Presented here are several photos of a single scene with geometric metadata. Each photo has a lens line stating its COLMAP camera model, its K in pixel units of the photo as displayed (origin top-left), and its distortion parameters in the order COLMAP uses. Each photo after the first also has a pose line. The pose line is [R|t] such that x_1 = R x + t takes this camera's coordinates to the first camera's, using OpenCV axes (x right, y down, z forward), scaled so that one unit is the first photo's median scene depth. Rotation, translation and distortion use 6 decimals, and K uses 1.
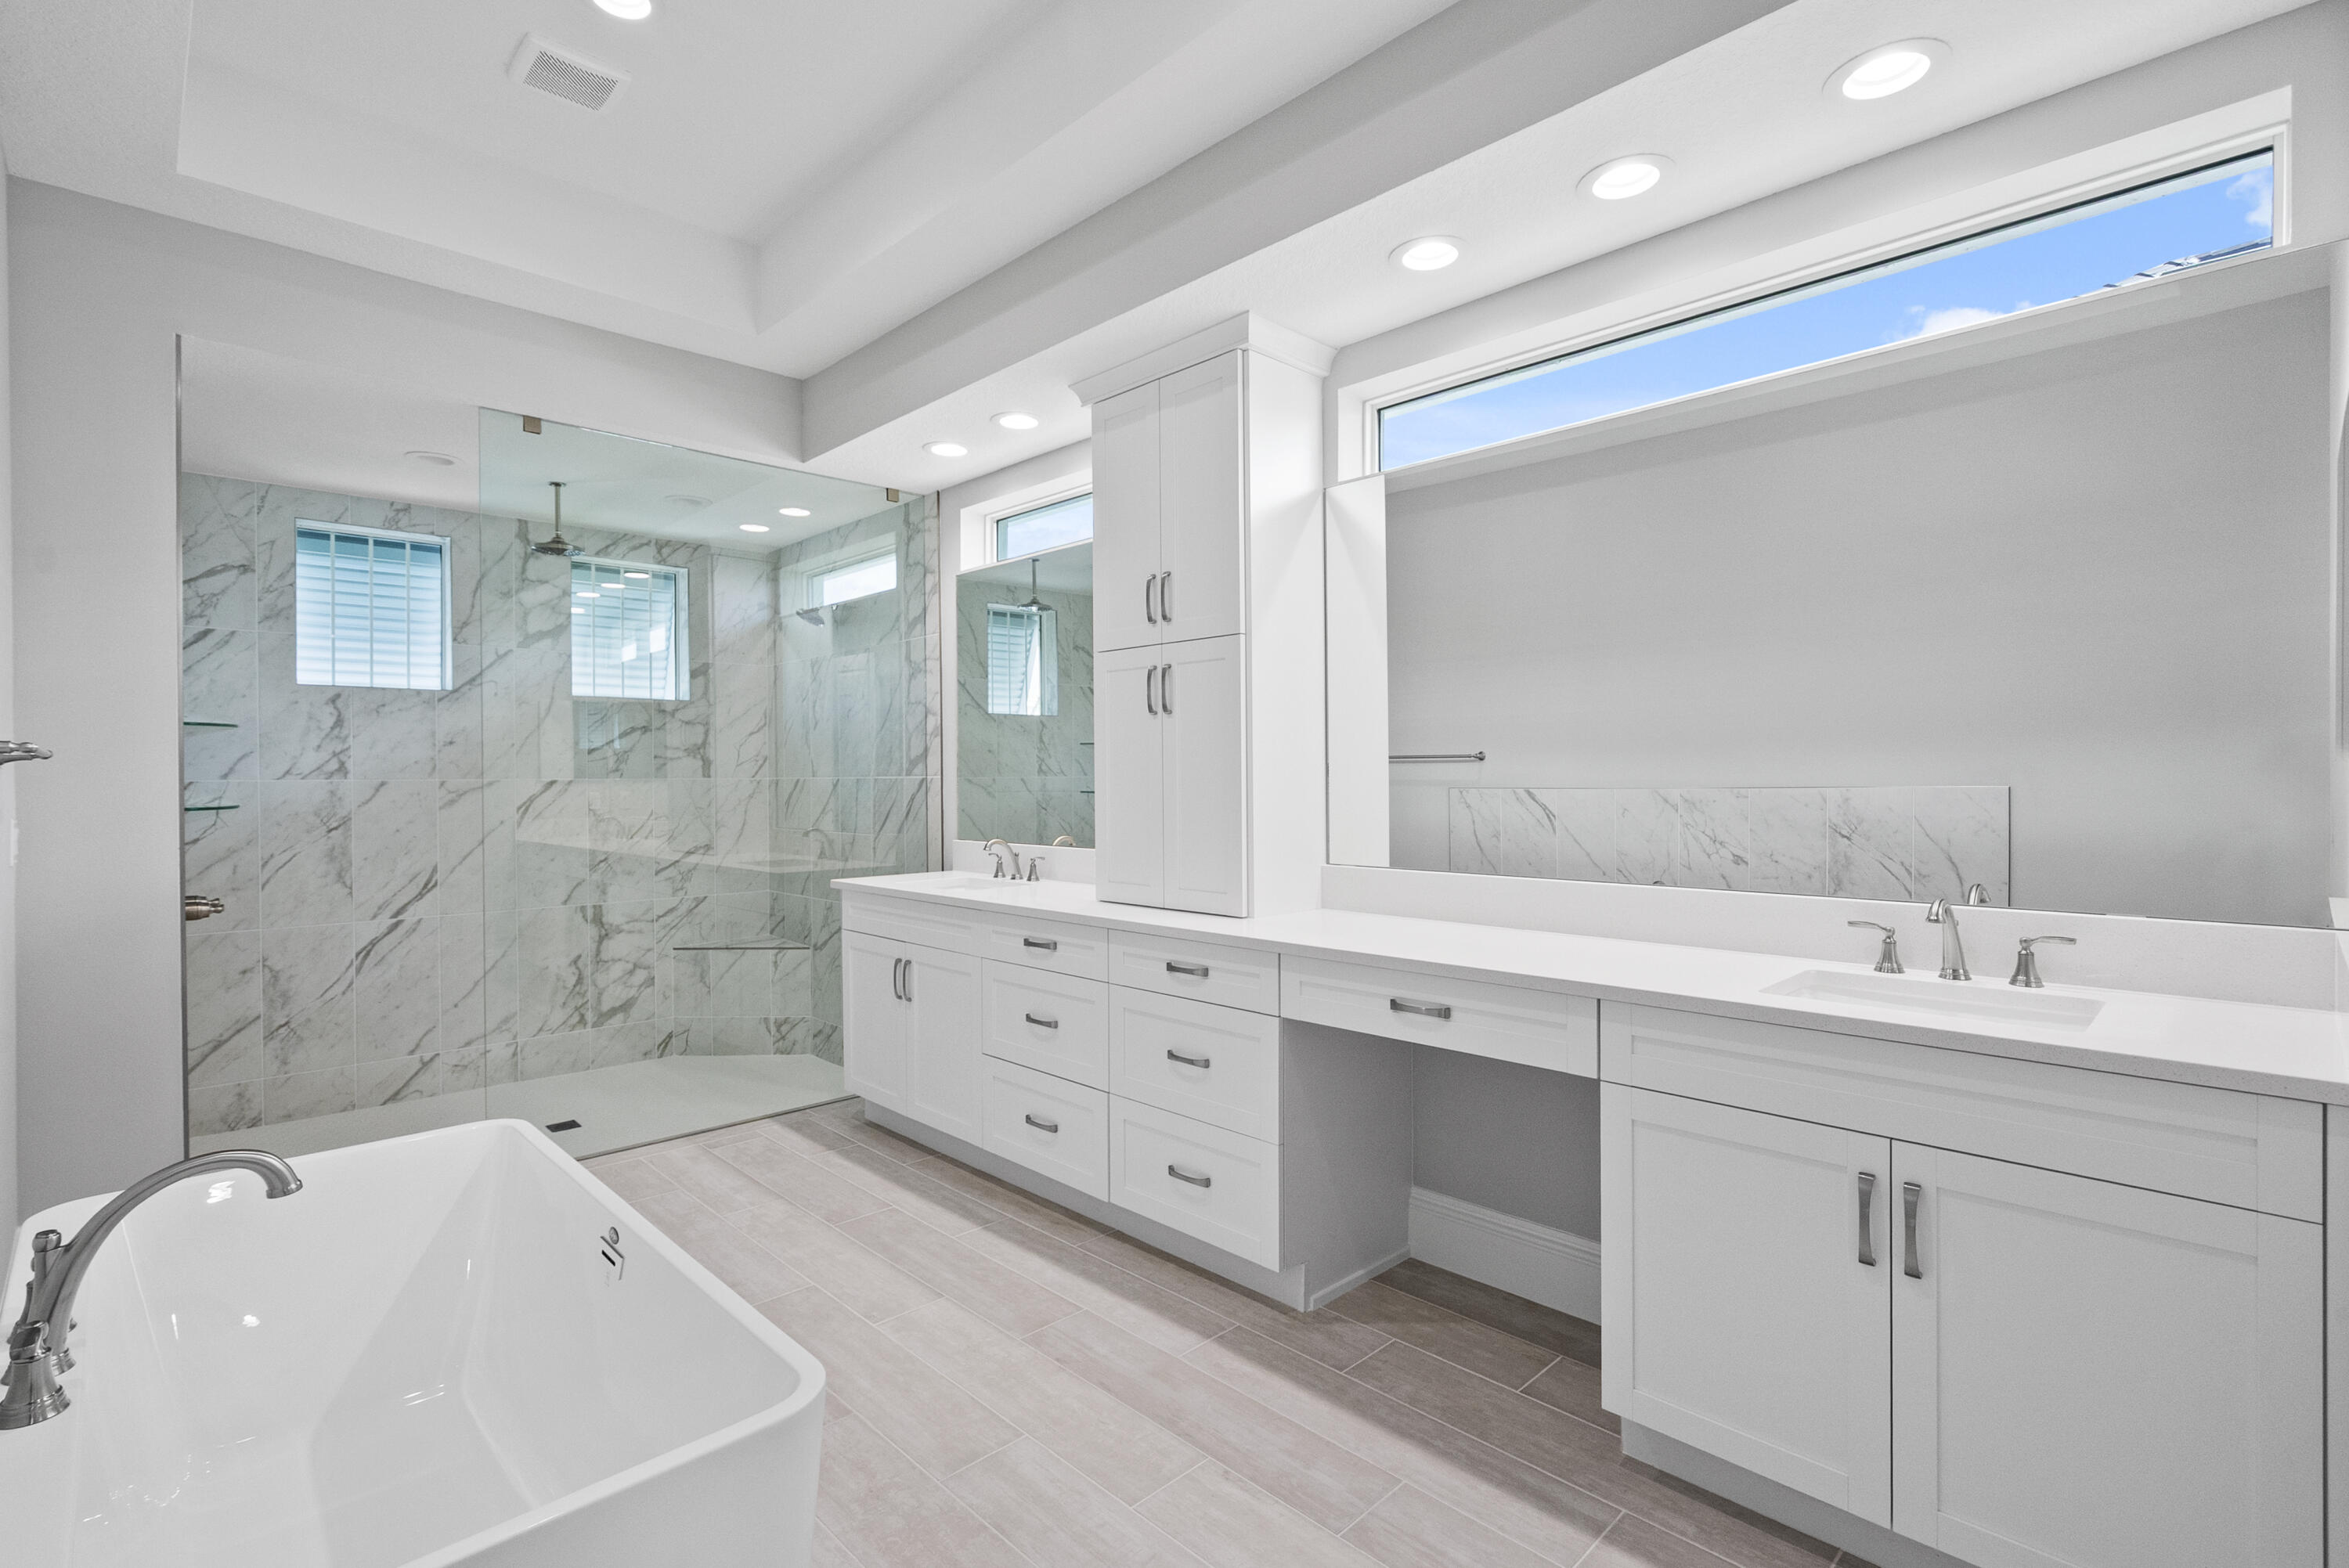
lens RADIAL K [[1087.3, 0, 1167.6], [0, 1087.3, 774.0], [0, 0, 1]] dist [-0.002462, 0.000064]
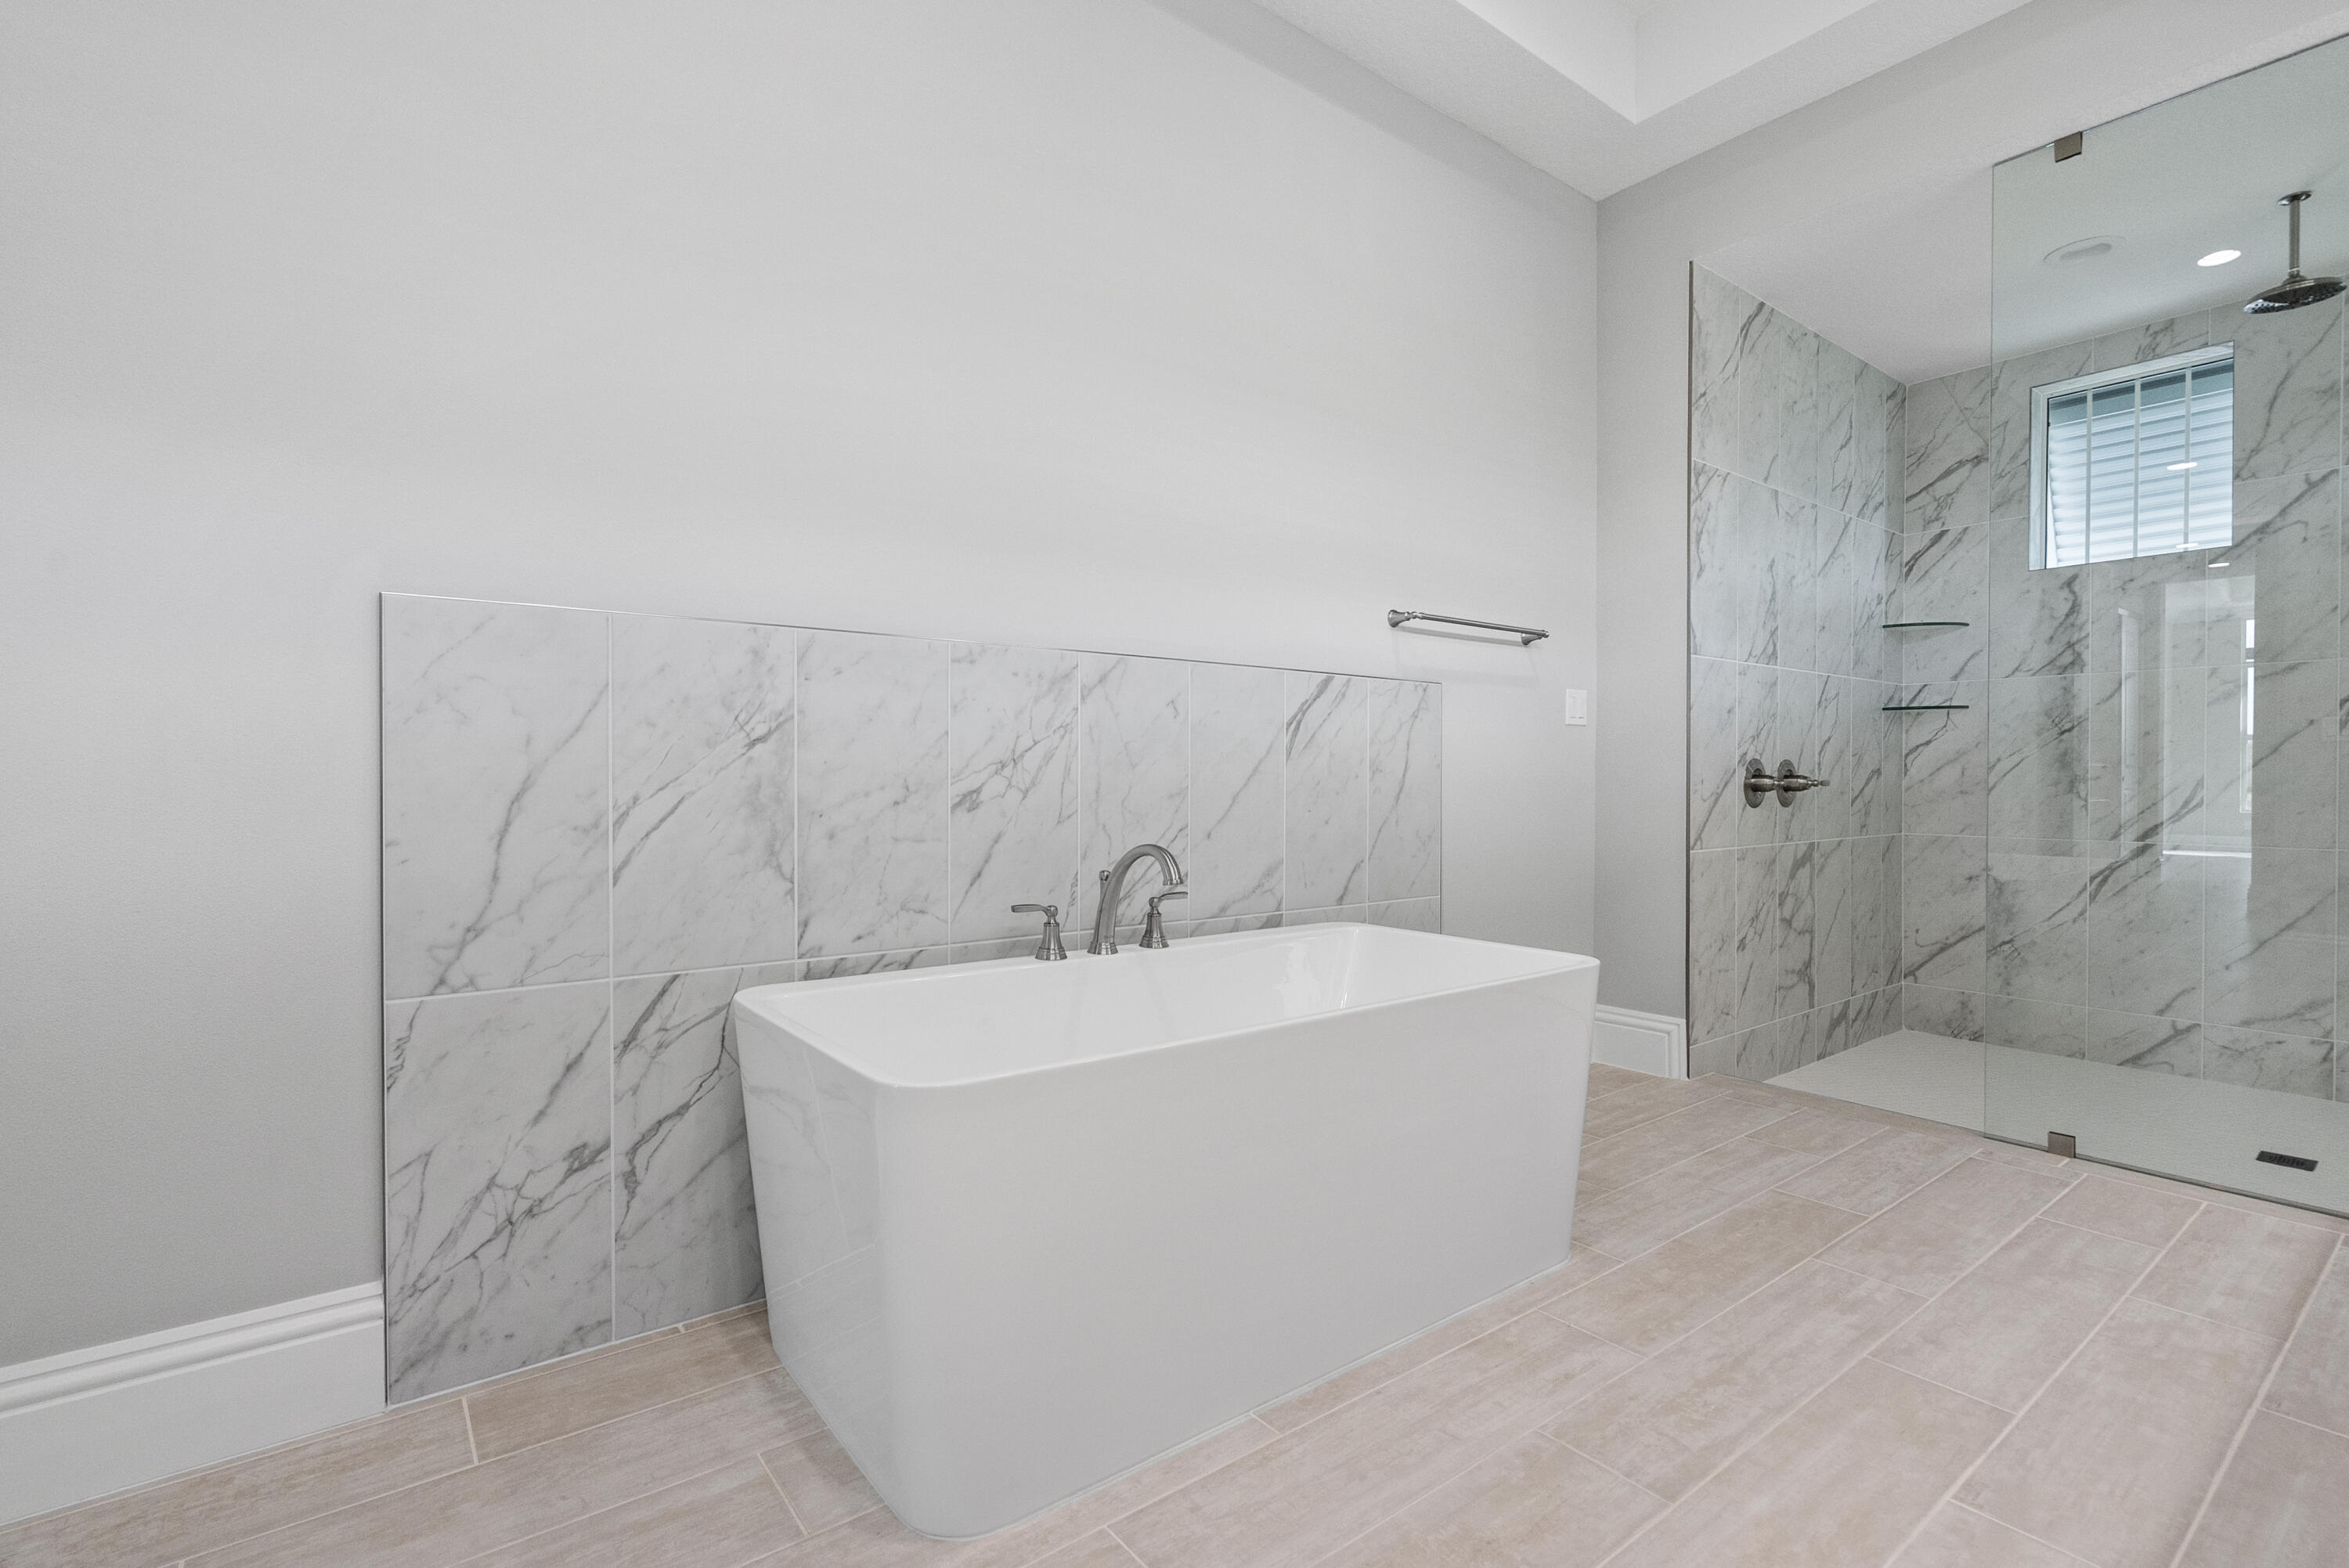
lens RADIAL K [[1068.2, 0, 1160.6], [0, 1068.2, 782.8], [0, 0, 1]] dist [-0.000410, 0.000333]
pose [[-0.122947, 0.011744, -0.992344, 0.180125], [0.001198, 0.999931, 0.011685, 0.084880], [0.992412, 0.000248, -0.122953, 0.400400]]
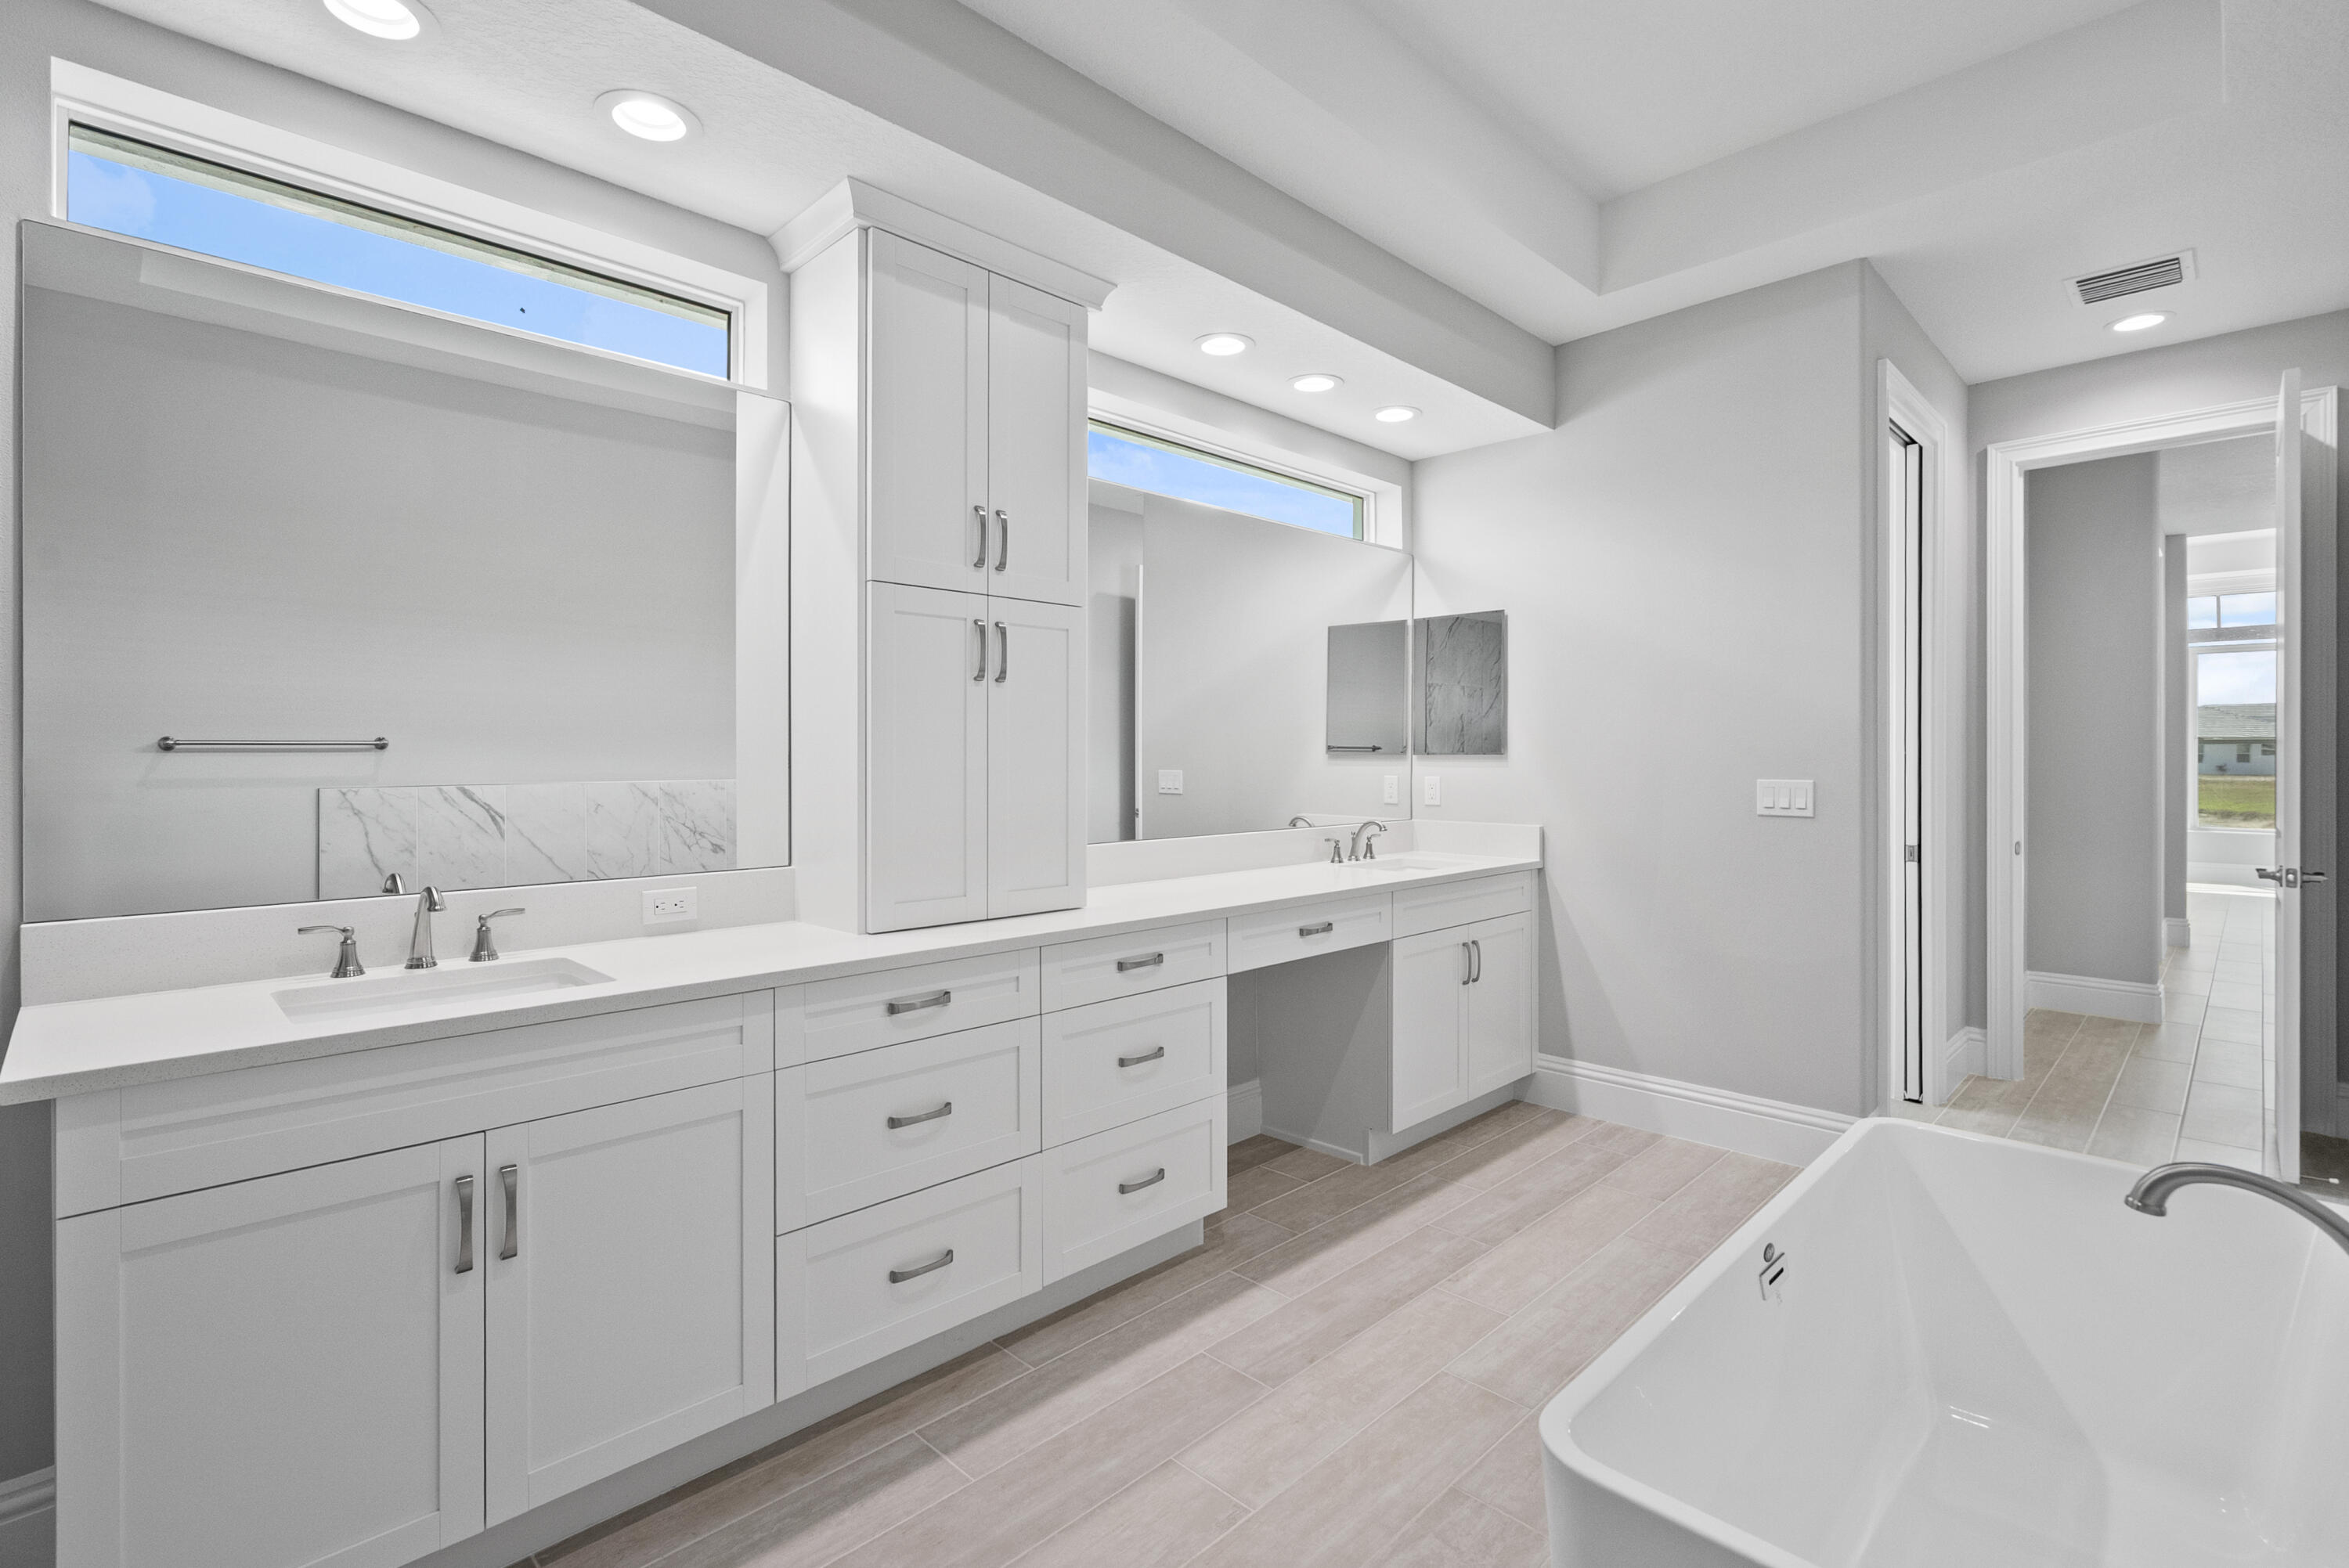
lens RADIAL K [[1073.0, 0, 1168.4], [0, 1073.0, 767.7], [0, 0, 1]] dist [-0.003029, 0.000011]
pose [[-0.010850, 0.007480, 0.999913, -0.583512], [0.005390, 0.999958, -0.007422, 0.011765], [-0.999927, 0.005309, -0.010890, 0.629707]]
